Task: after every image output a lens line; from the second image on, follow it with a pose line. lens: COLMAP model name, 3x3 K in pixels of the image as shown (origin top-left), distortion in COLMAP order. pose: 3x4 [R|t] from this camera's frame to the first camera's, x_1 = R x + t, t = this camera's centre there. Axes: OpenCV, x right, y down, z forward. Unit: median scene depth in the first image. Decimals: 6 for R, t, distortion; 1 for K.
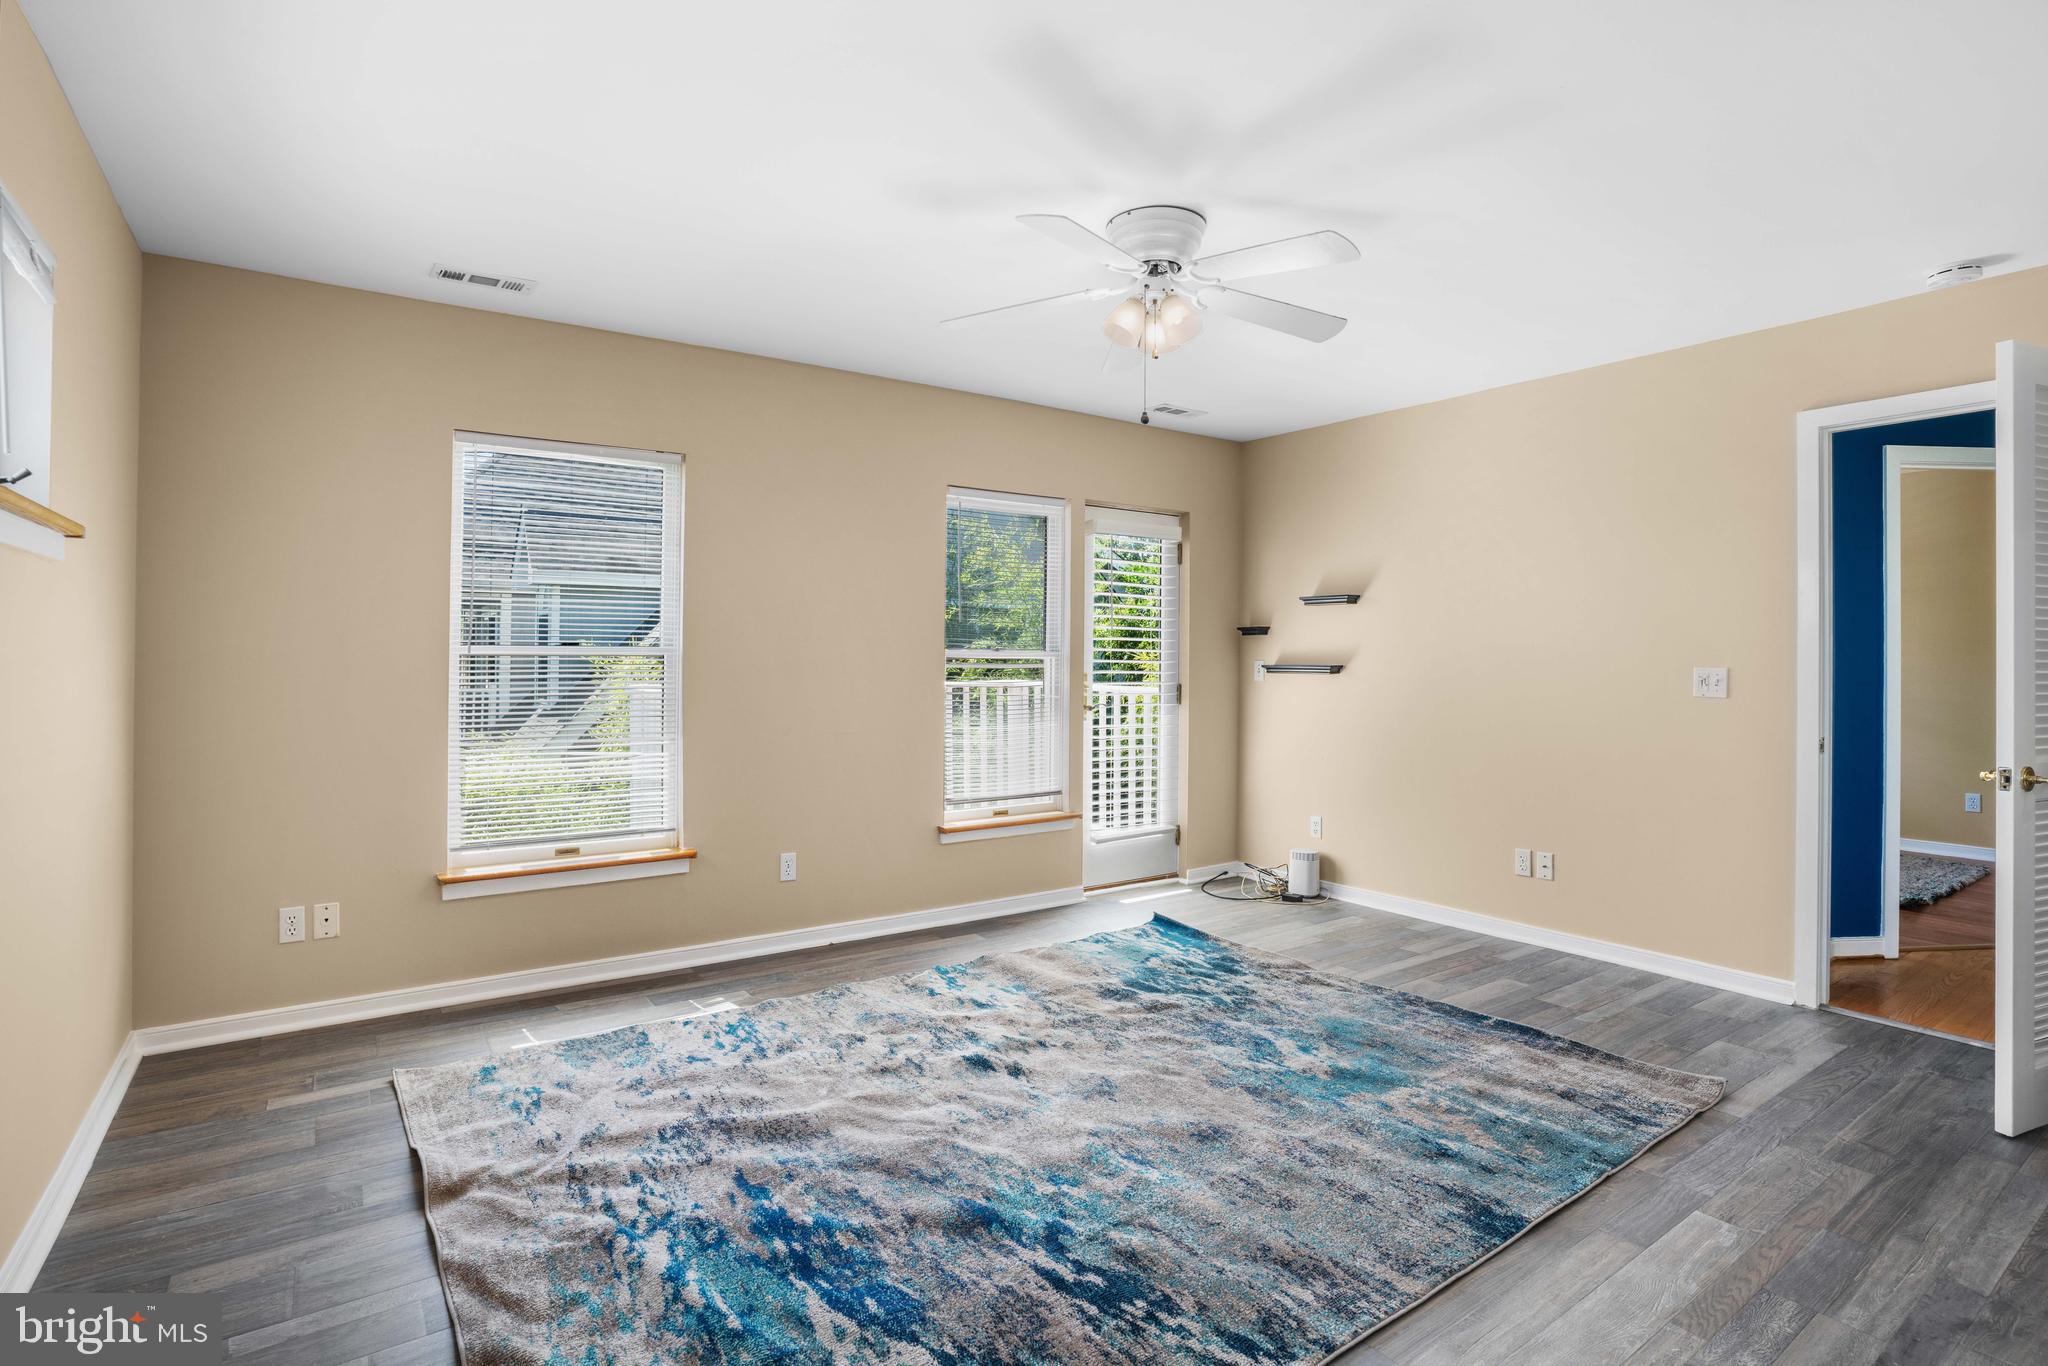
lens RADIAL K [[991.2, 0, 1020.8], [0, 991.2, 651.0], [0, 0, 1]] dist [-0.064300, 0.018106]
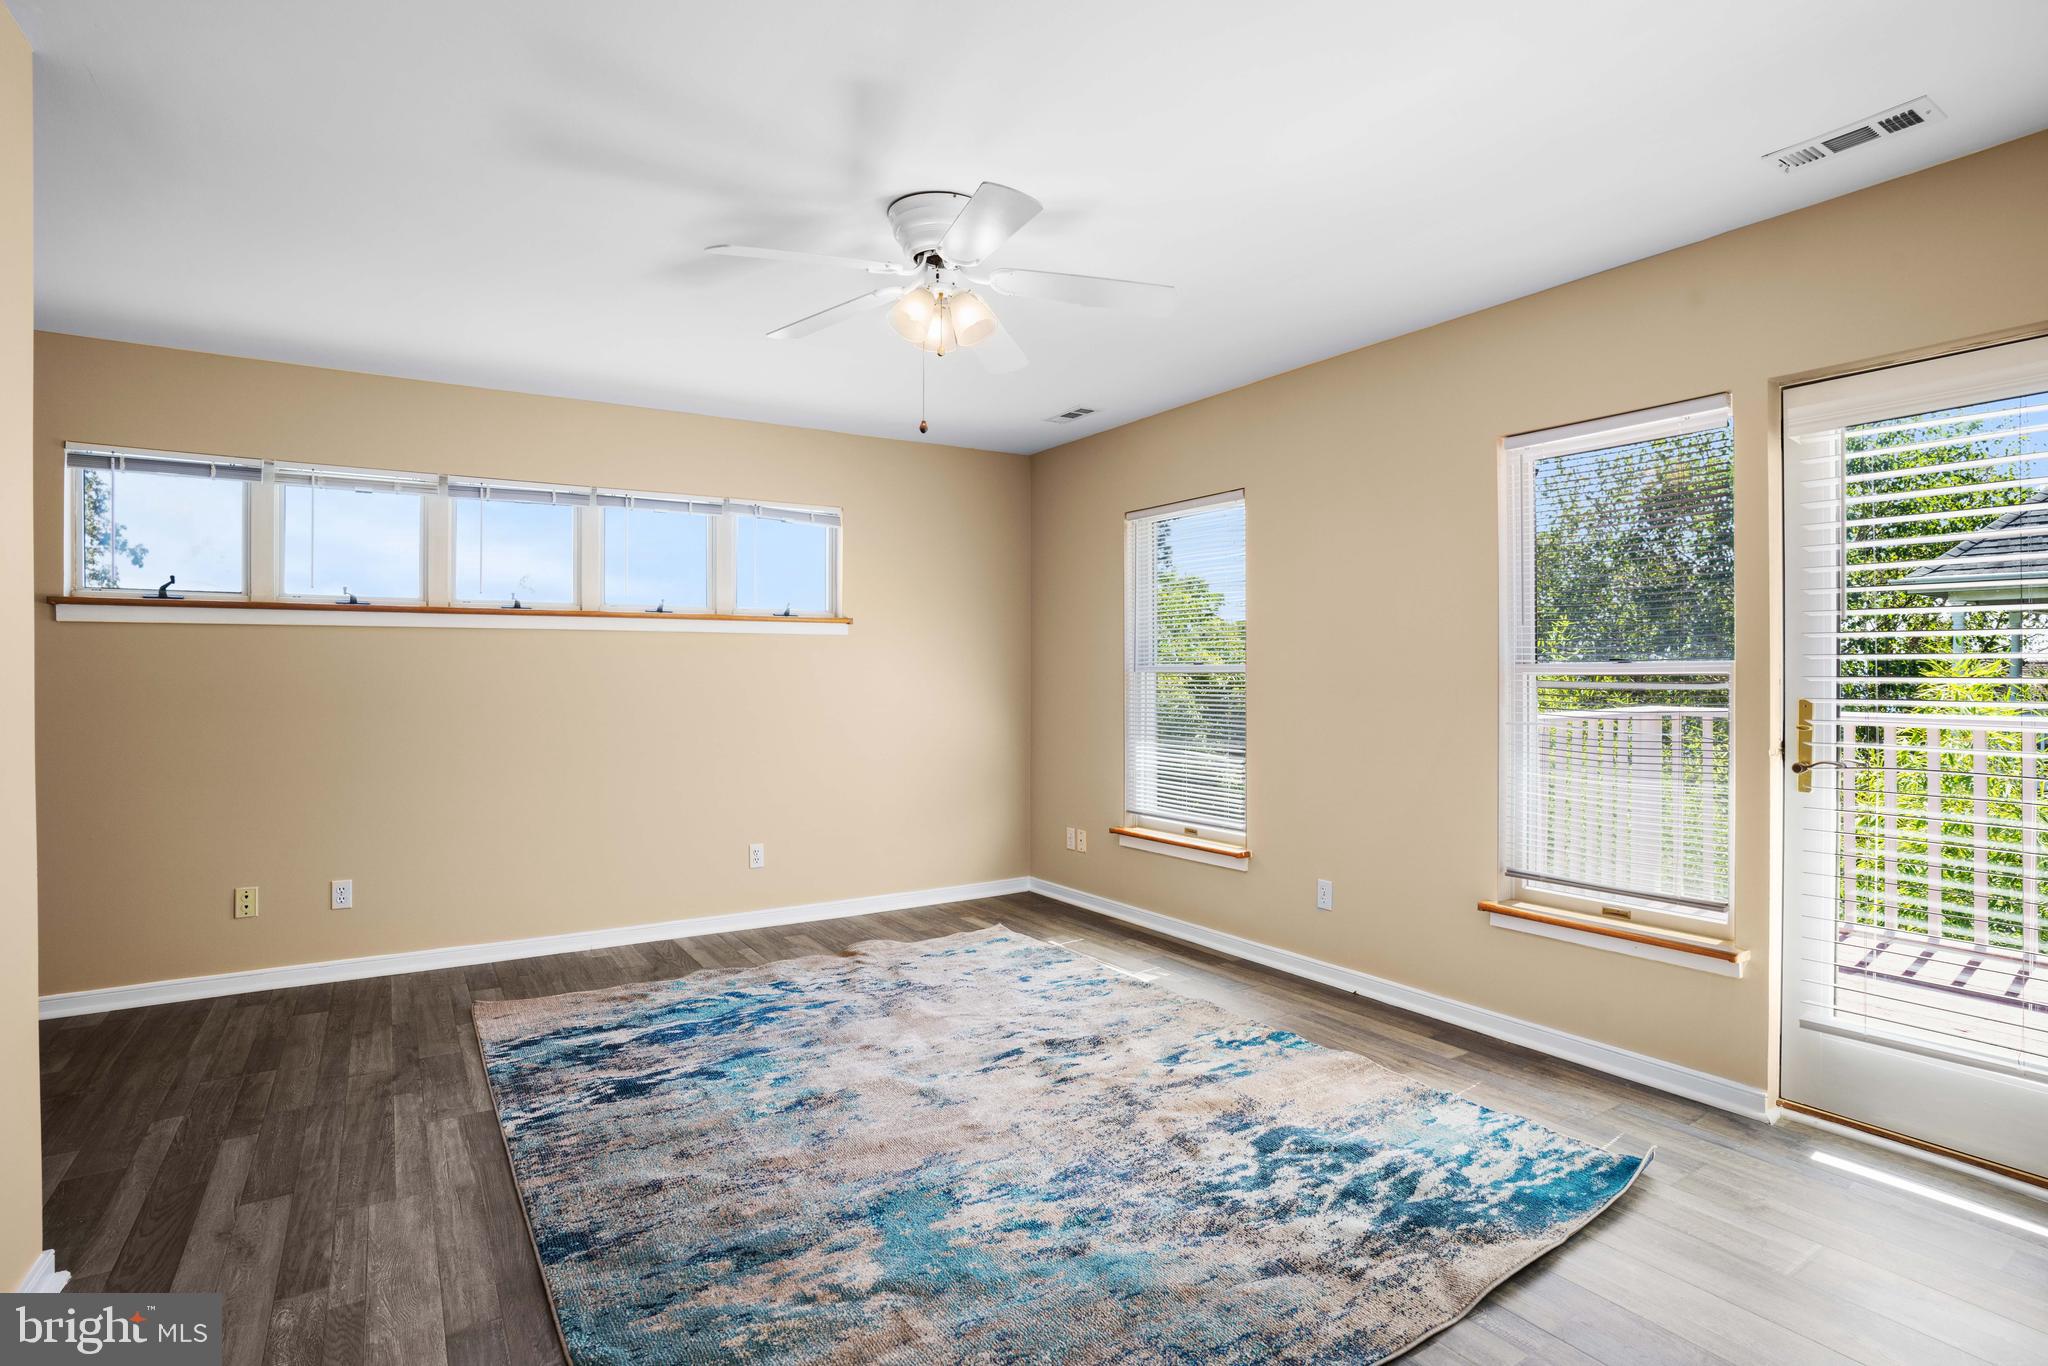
lens RADIAL K [[1007.0, 0, 1033.0], [0, 1007.0, 680.0], [0, 0, 1]] dist [-0.071096, 0.030110]
pose [[-0.017177, 0.001119, -0.999852, 1.027808], [0.009408, 0.999955, 0.000958, 0.012262], [0.999808, -0.009390, -0.017186, 1.038358]]
